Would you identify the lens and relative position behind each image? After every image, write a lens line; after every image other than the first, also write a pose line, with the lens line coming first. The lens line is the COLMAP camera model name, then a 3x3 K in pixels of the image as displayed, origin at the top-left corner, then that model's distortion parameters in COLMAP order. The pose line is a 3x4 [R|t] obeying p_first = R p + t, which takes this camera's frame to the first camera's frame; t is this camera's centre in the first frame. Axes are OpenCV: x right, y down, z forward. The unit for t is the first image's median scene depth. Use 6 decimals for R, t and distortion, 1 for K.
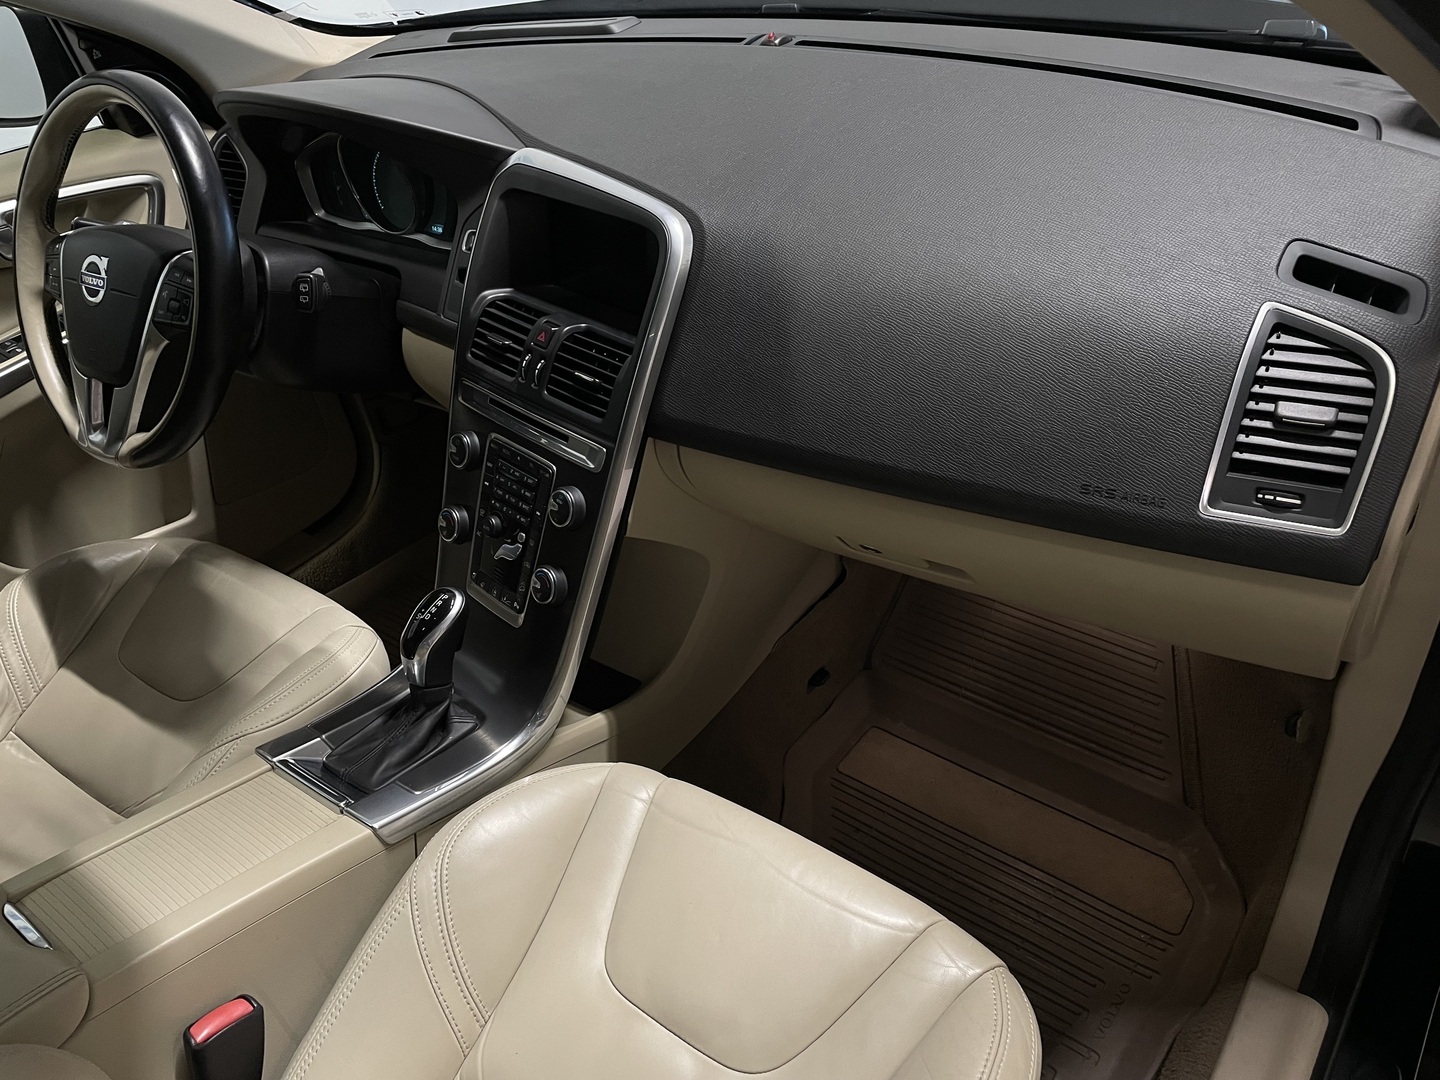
lens RADIAL K [[1076.6, 0, 720.5], [0, 1076.6, 494.5], [0, 0, 1]] dist [0.013054, -0.001356]
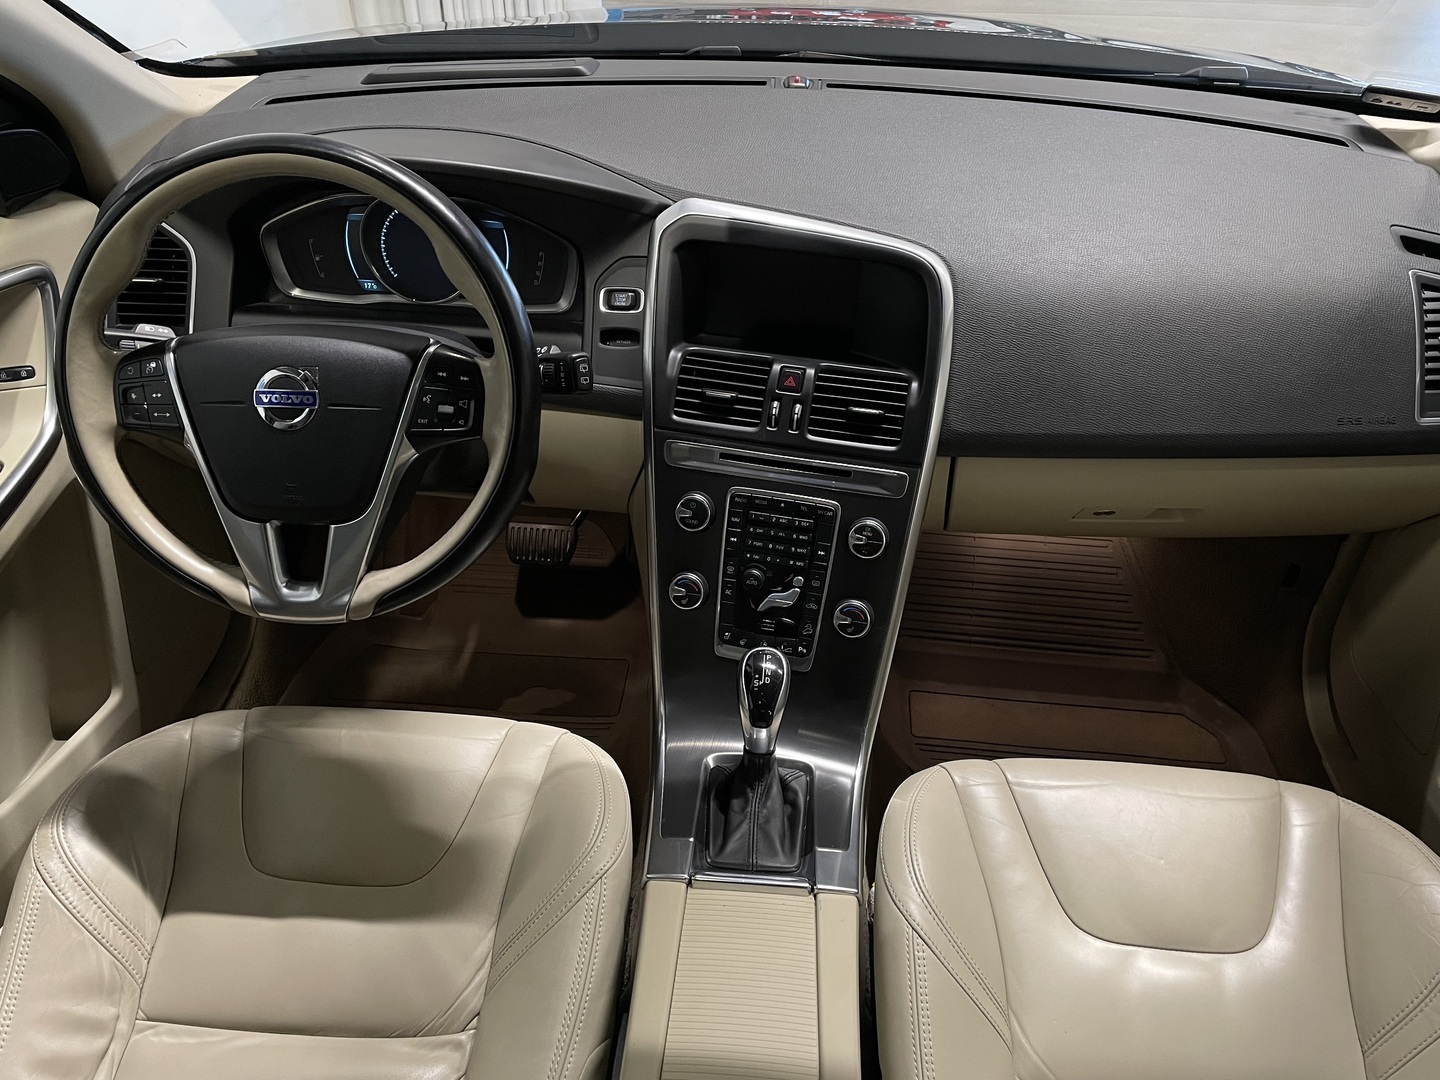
lens RADIAL K [[1076.6, 0, 720.5], [0, 1076.6, 494.5], [0, 0, 1]] dist [0.013054, -0.001356]
pose [[0.845159, -0.200873, 0.495335, -0.705641], [0.207672, 0.977297, 0.041984, -0.093840], [-0.492523, 0.067385, 0.867687, 0.155459]]
